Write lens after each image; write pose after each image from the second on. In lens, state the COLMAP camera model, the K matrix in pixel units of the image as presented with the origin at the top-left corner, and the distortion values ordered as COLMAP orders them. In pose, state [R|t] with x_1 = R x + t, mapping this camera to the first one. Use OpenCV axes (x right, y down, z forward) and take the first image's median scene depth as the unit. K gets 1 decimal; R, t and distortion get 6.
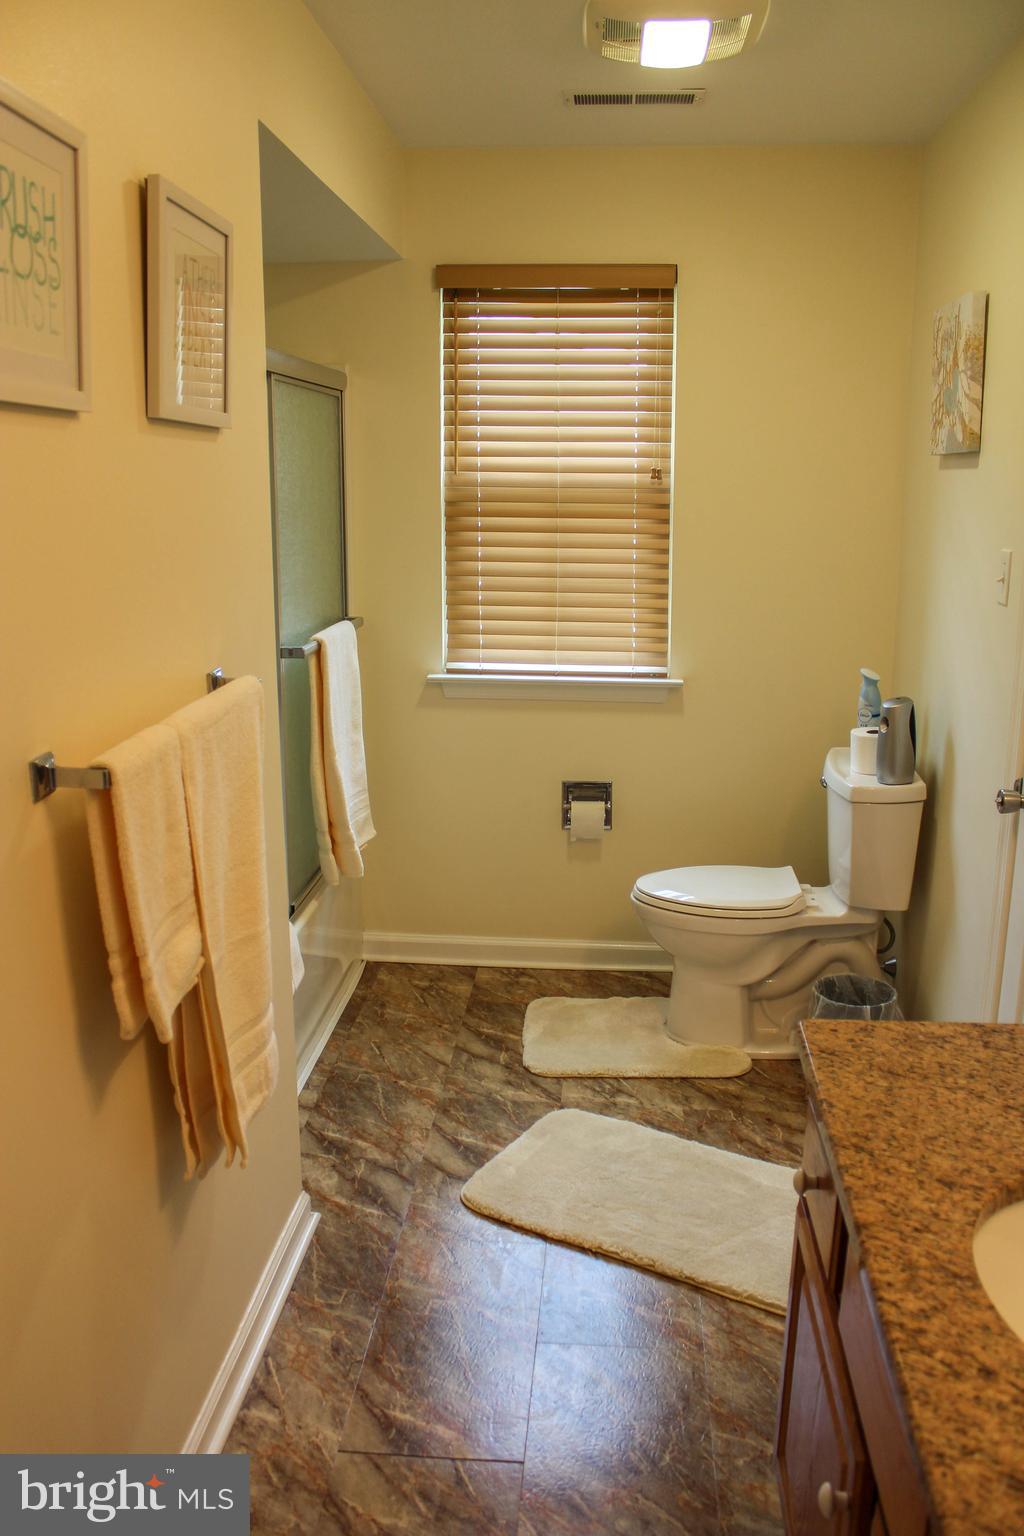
lens RADIAL K [[1273.2, 0, 490.8], [0, 1273.2, 783.6], [0, 0, 1]] dist [-0.170017, 0.152201]
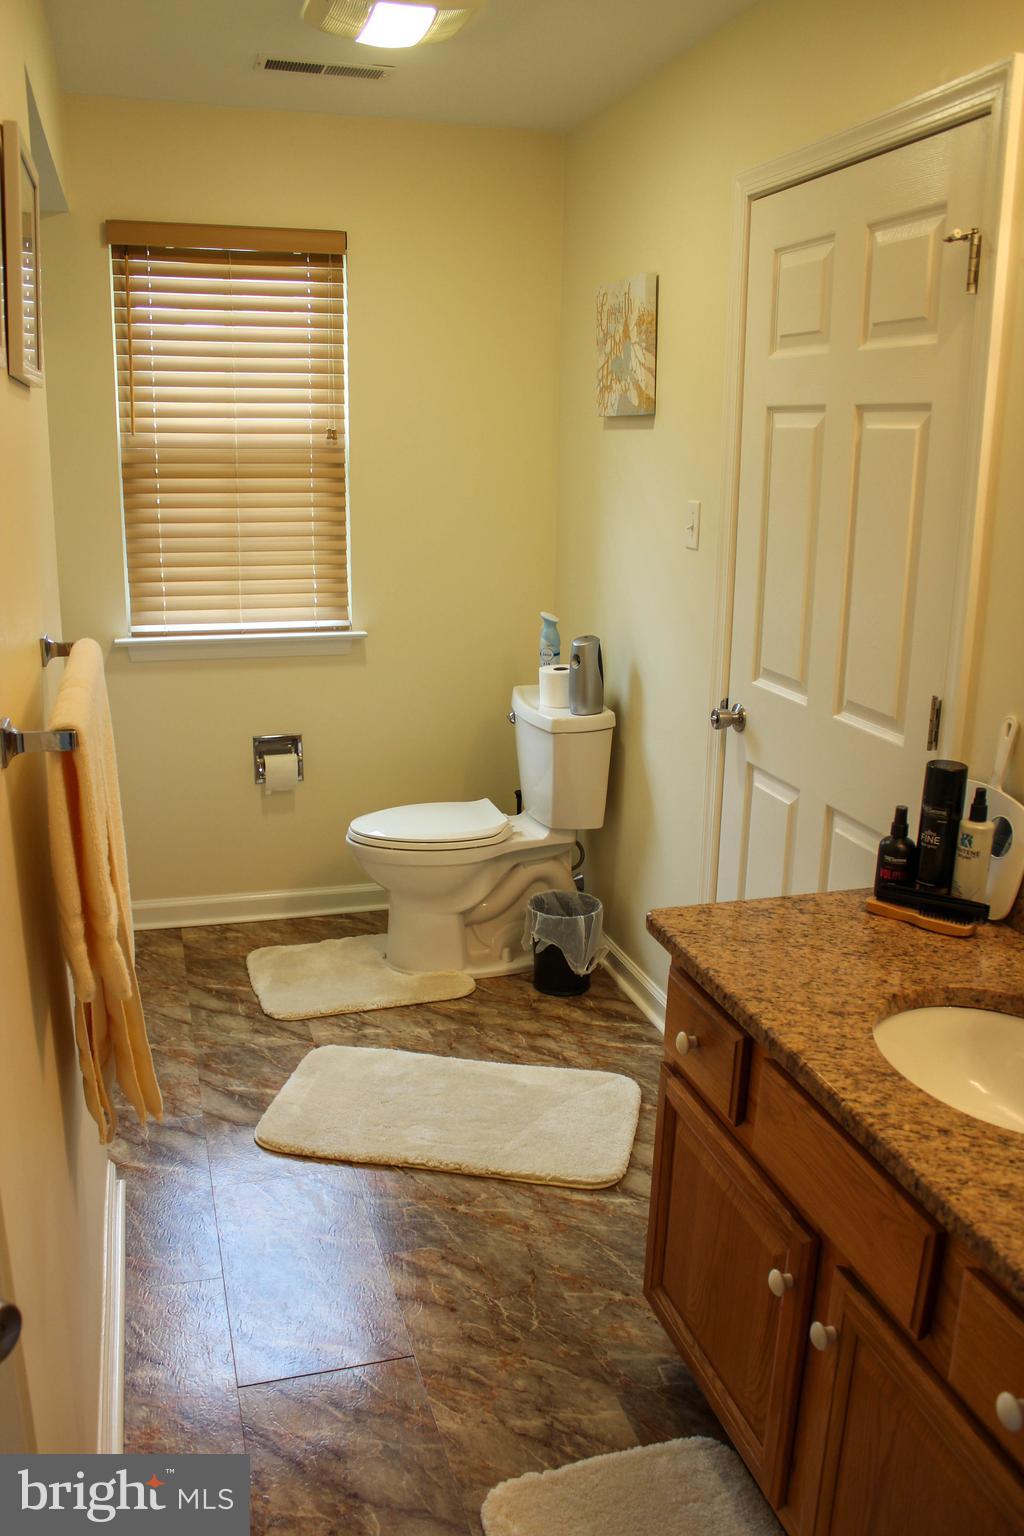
lens RADIAL K [[1273.2, 0, 490.8], [0, 1273.2, 783.6], [0, 0, 1]] dist [-0.170017, 0.152201]
pose [[0.932068, -0.083856, 0.352446, -0.148000], [0.072686, 0.996347, 0.044833, 0.004395], [-0.354918, -0.016169, 0.934758, -0.020233]]
